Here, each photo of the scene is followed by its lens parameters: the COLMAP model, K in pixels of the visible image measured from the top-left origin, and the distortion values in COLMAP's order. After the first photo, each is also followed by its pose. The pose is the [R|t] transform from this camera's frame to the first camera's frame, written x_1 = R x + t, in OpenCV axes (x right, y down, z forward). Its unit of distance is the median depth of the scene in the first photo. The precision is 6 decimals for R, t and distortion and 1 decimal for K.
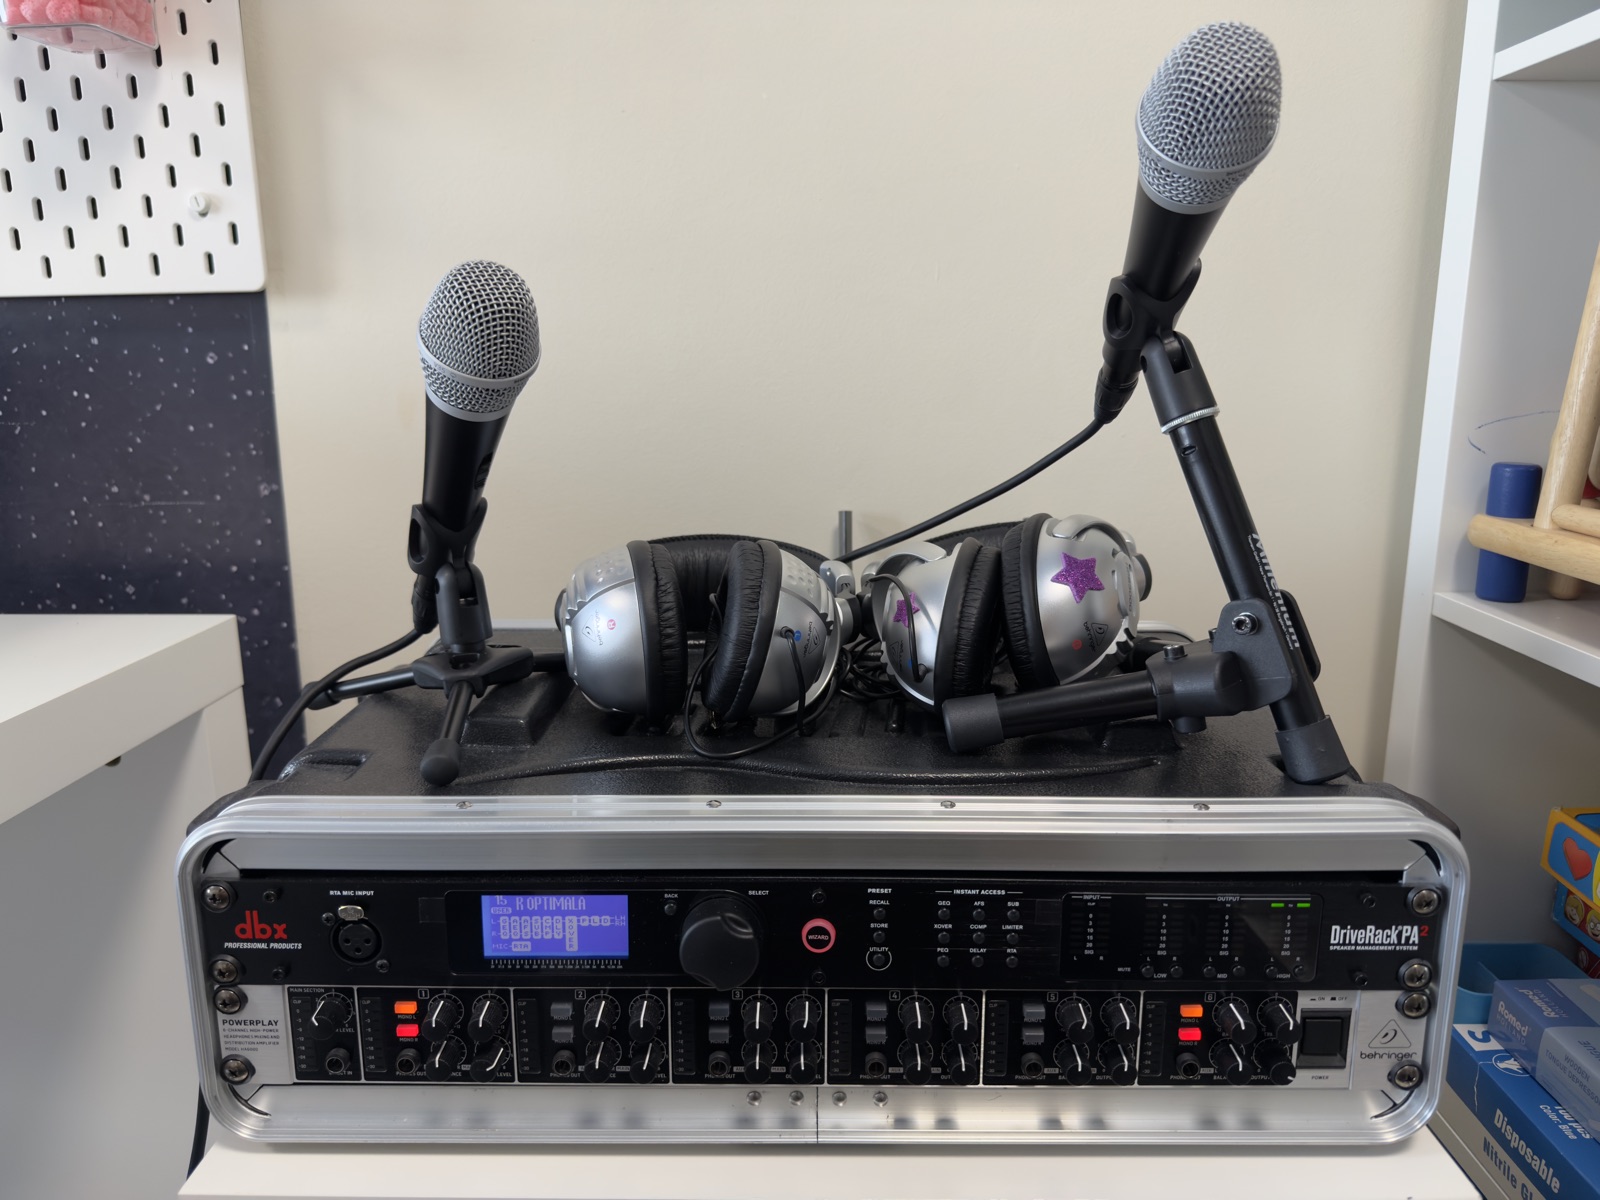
lens RADIAL K [[1150.1, 0, 800.0], [0, 1150.1, 600.0], [0, 0, 1]] dist [-0.004308, -0.002470]
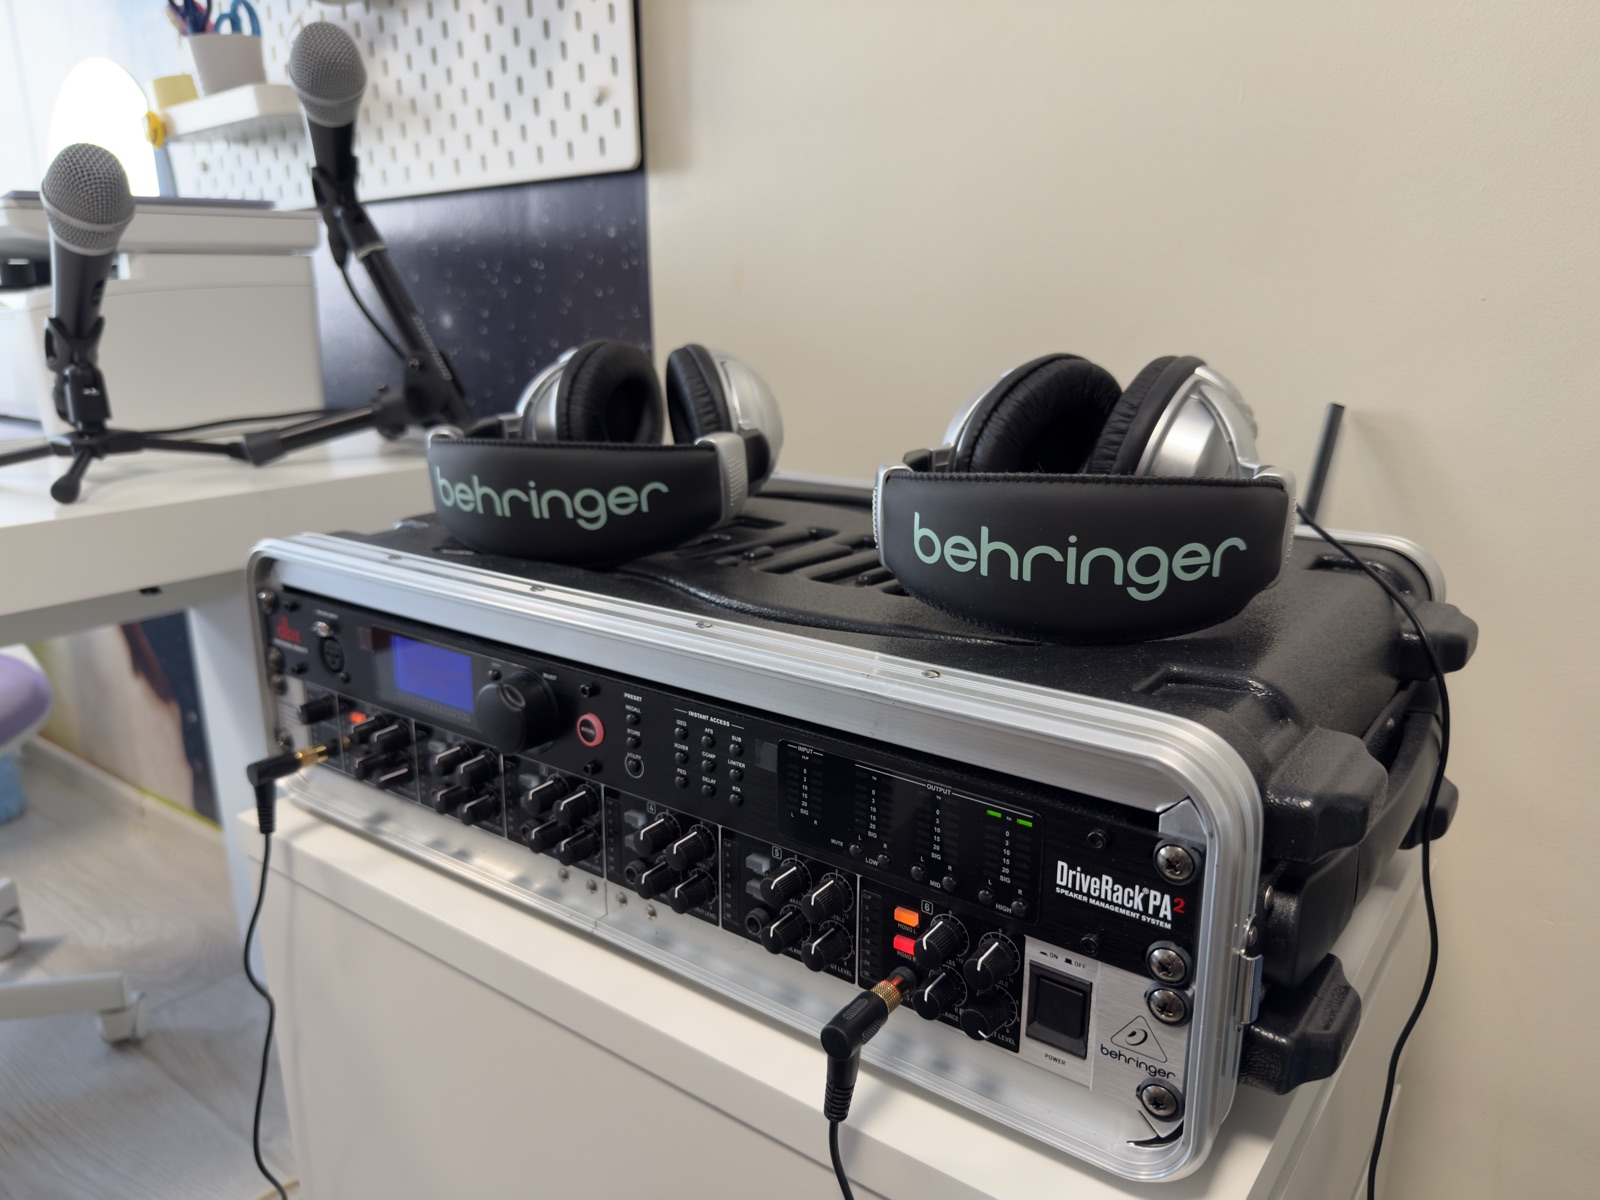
lens RADIAL K [[1163.5, 0, 770.4], [0, 1163.5, 602.9], [0, 0, 1]] dist [0.150240, -0.379265]
pose [[0.792279, 0.151275, -0.591109, 0.738427], [-0.120199, 0.988490, 0.091867, 0.064569], [0.598203, -0.001734, 0.801343, 0.256097]]
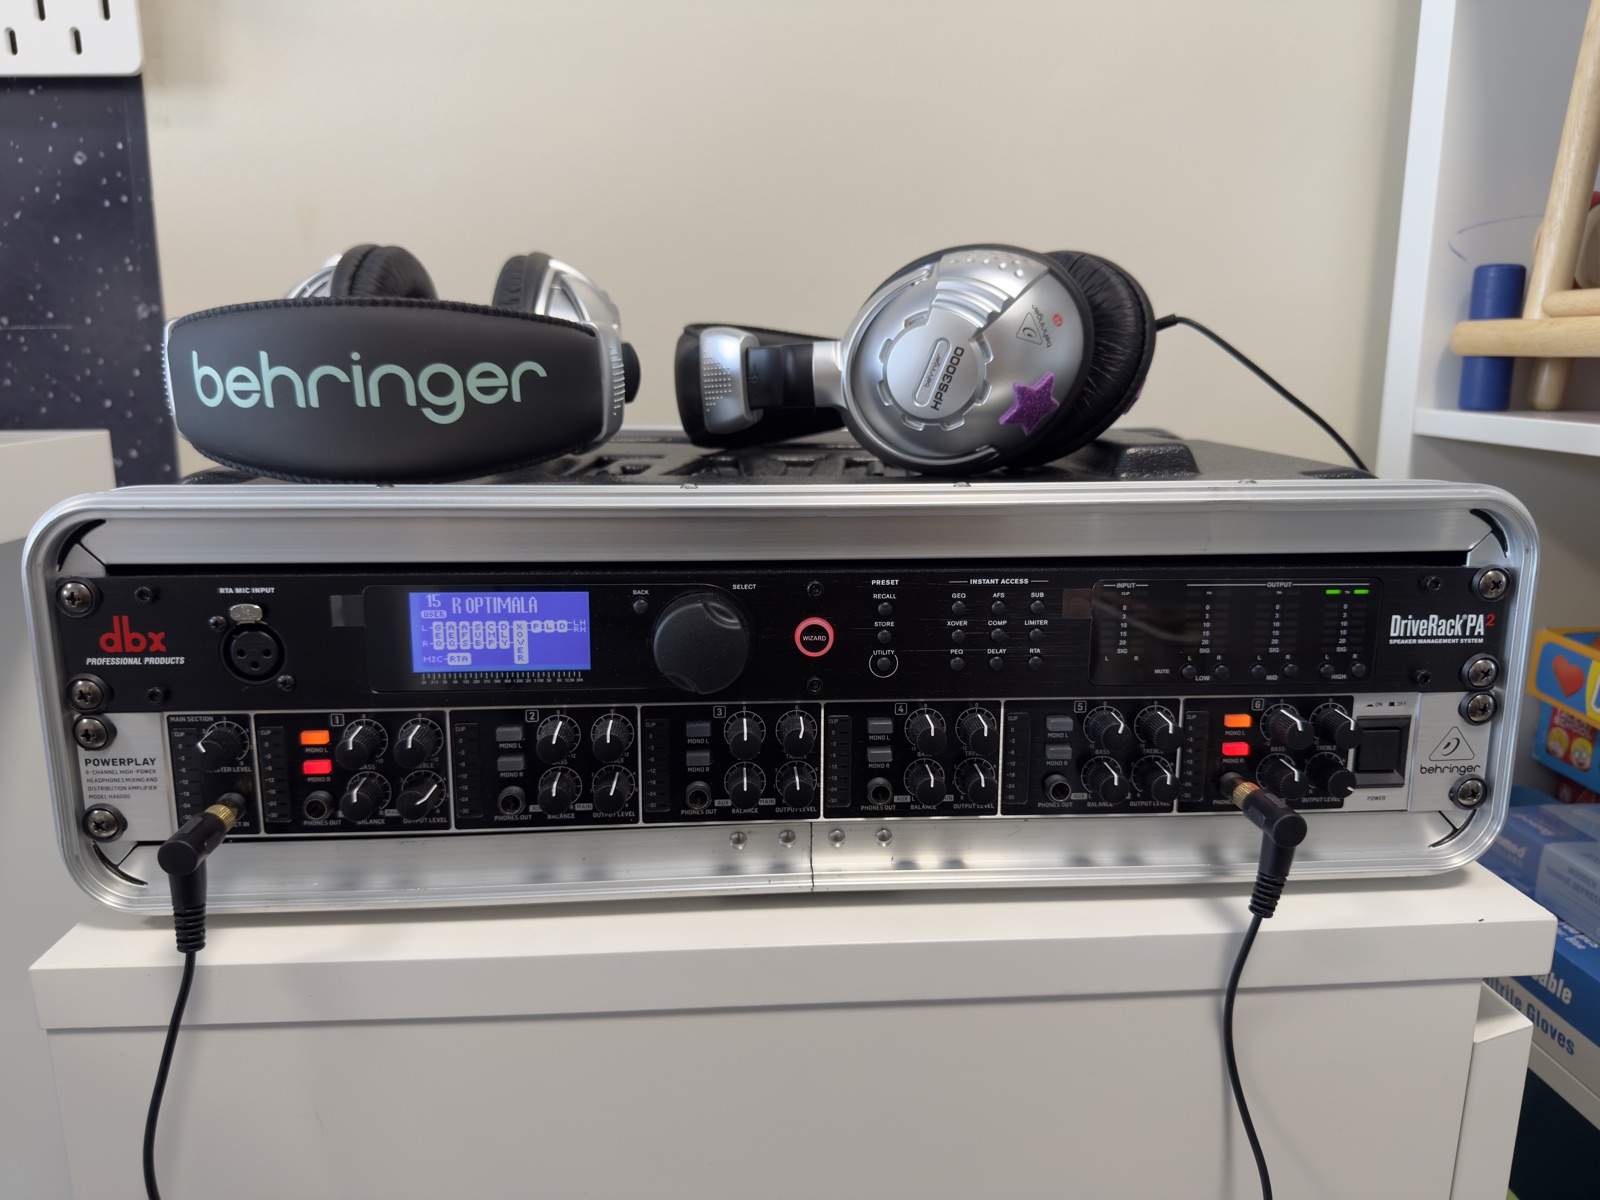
lens RADIAL K [[1157.0, 0, 807.4], [0, 1157.0, 592.0], [0, 0, 1]] dist [0.010542, -0.025236]
pose [[0.996813, -0.012103, 0.078855, -0.056062], [0.012680, 0.999896, -0.006816, 0.262417], [-0.078765, 0.007794, 0.996863, 0.141985]]
